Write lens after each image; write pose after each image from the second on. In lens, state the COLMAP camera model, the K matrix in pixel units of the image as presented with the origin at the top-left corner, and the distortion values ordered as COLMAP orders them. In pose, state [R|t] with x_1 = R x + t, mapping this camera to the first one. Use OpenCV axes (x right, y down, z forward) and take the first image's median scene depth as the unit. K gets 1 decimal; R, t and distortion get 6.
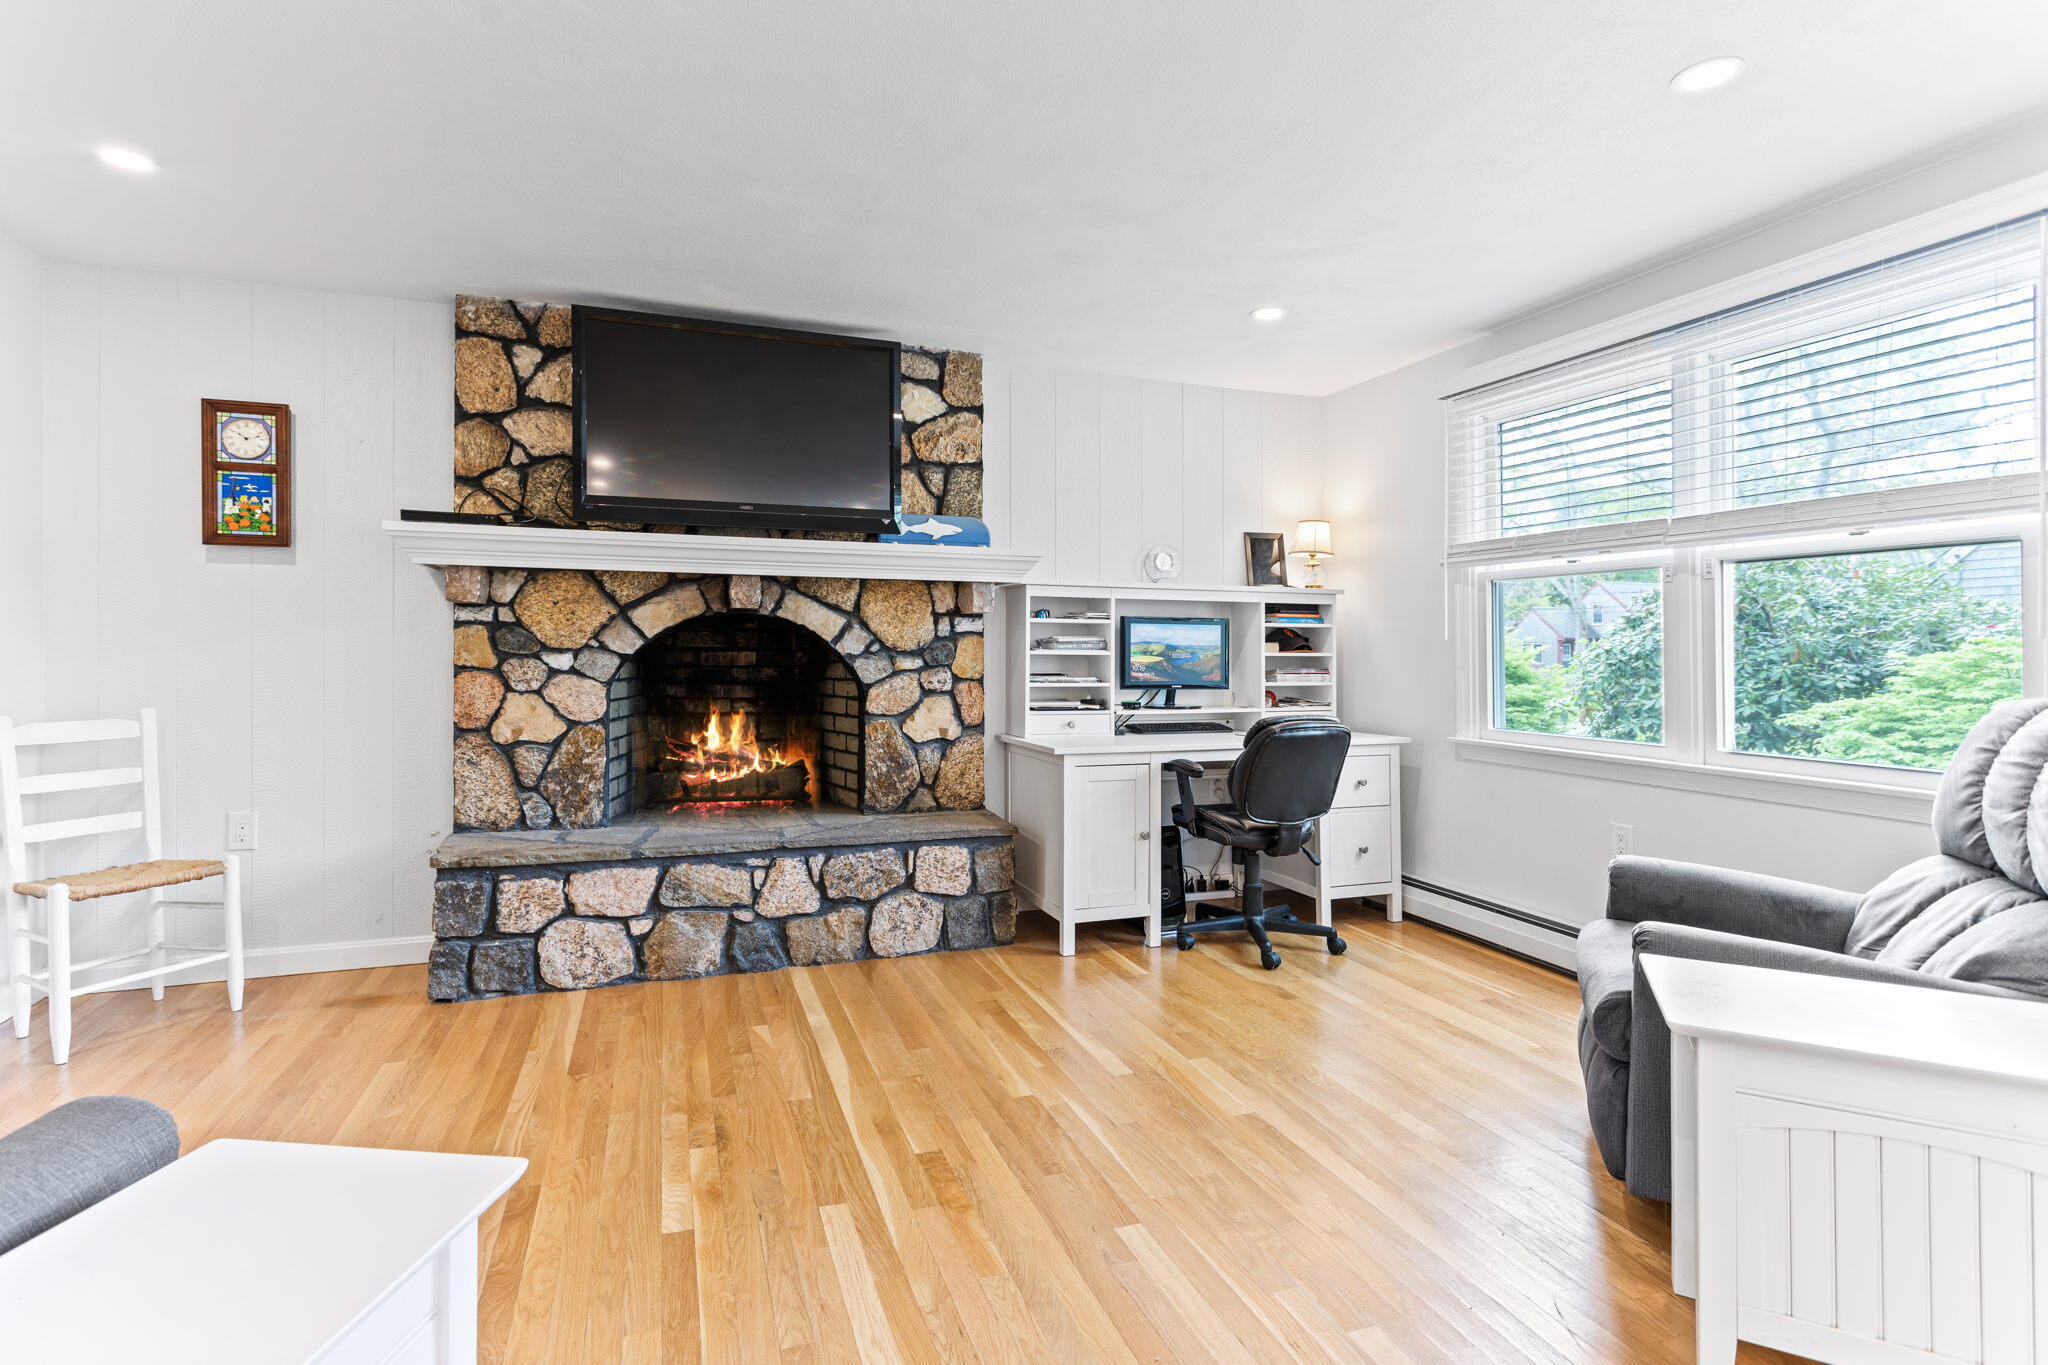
lens RADIAL K [[1013.3, 0, 1019.2], [0, 1013.3, 629.4], [0, 0, 1]] dist [0.000369, 0.001423]
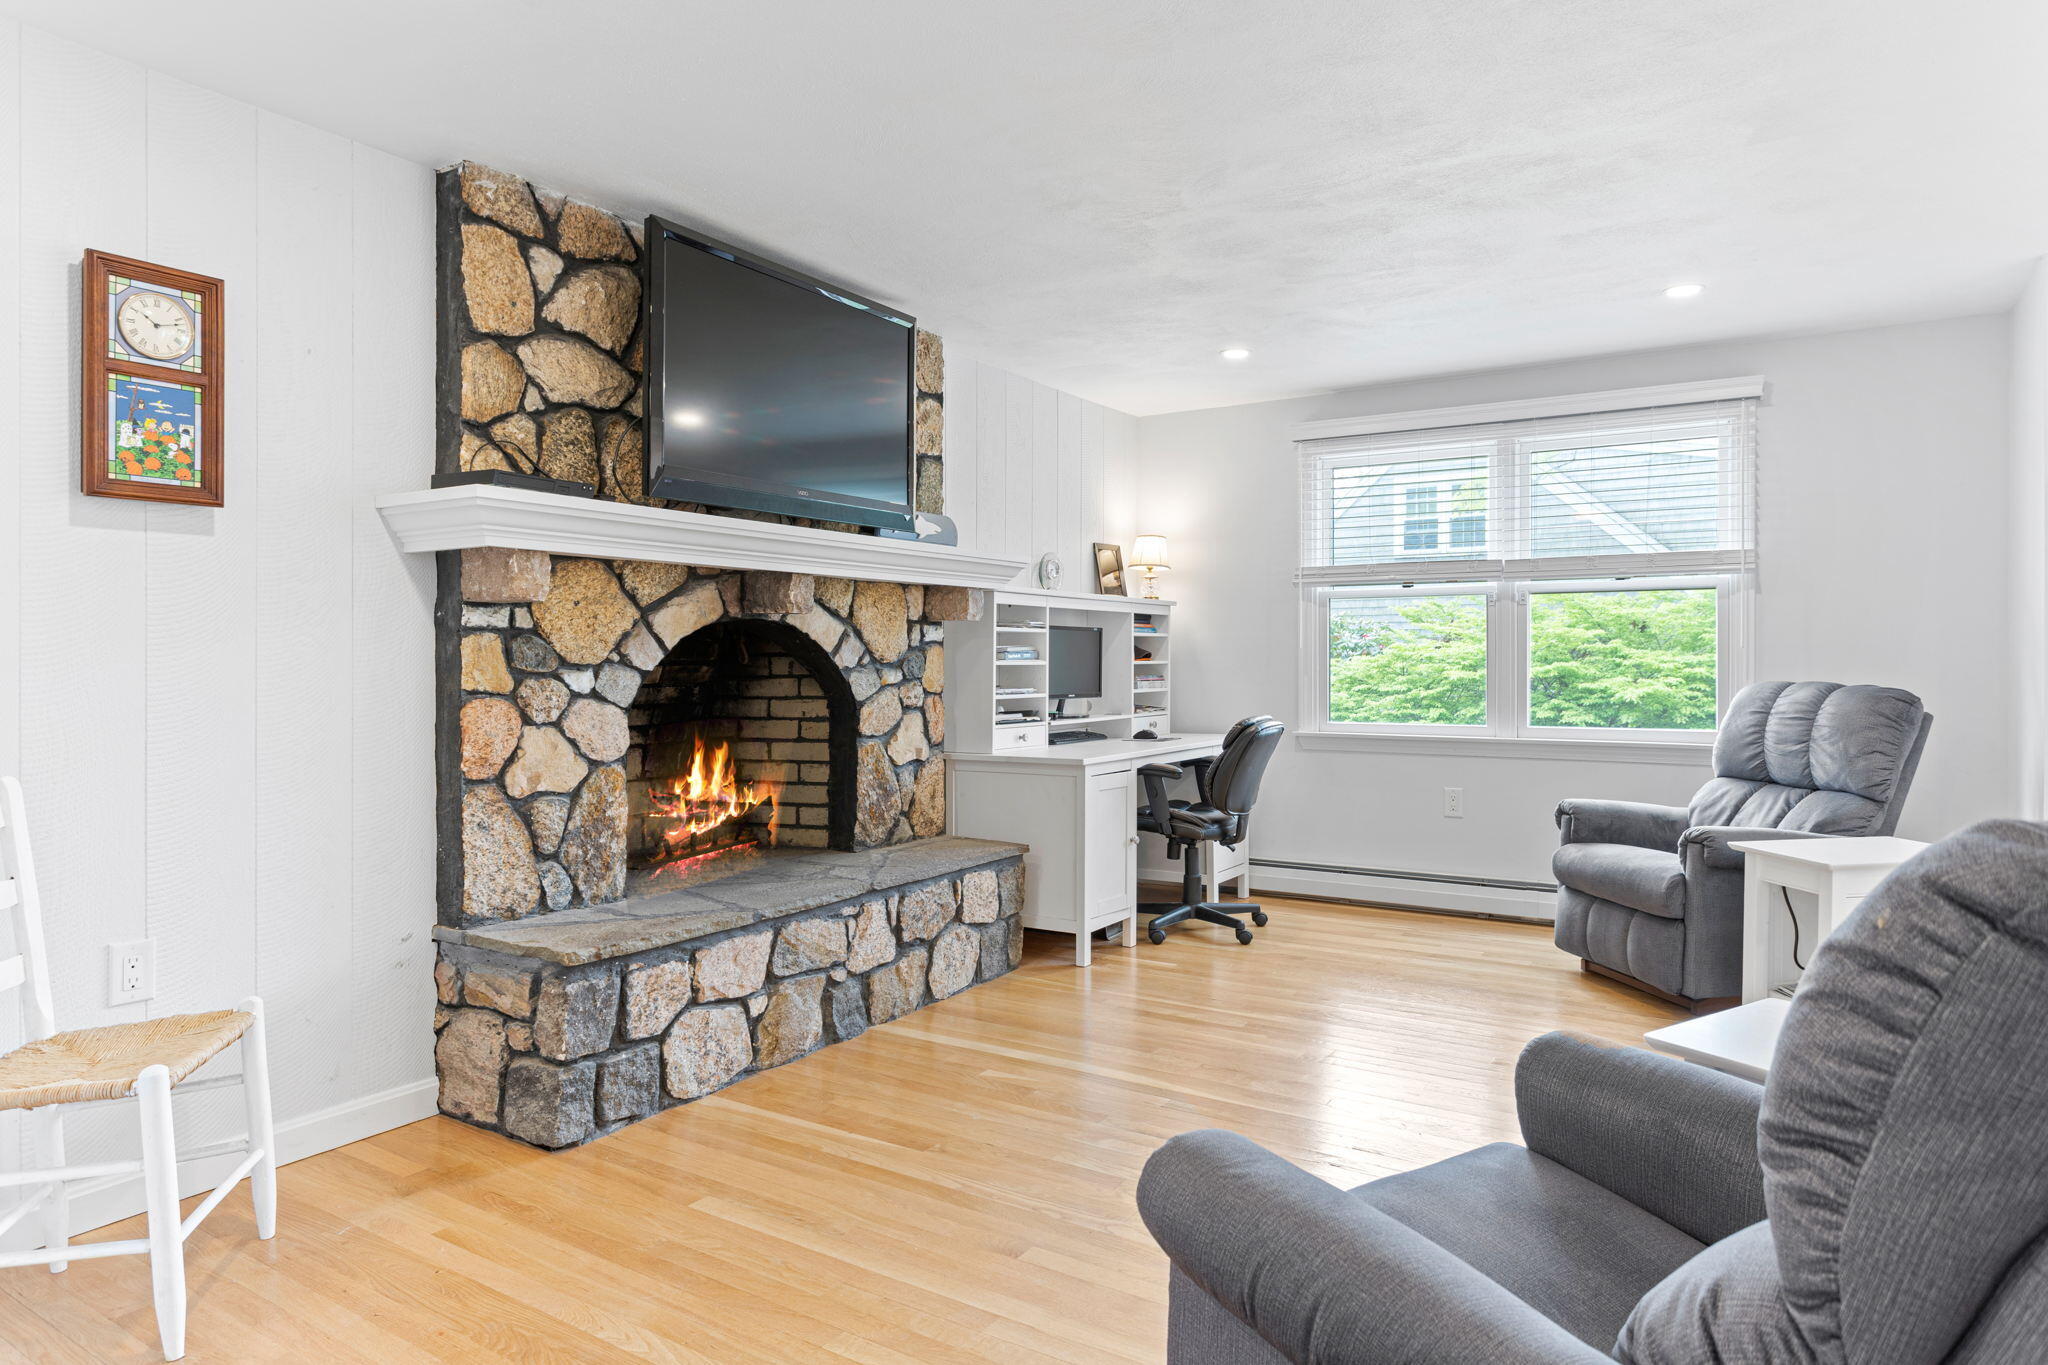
lens RADIAL K [[1222.6, 0, 1096.3], [0, 1222.6, 640.0], [0, 0, 1]] dist [-0.005862, -0.001748]
pose [[0.769556, 0.001001, 0.638578, -0.734890], [-0.004726, 0.999980, 0.004128, -0.004499], [-0.638562, -0.006195, 0.769546, 0.070104]]
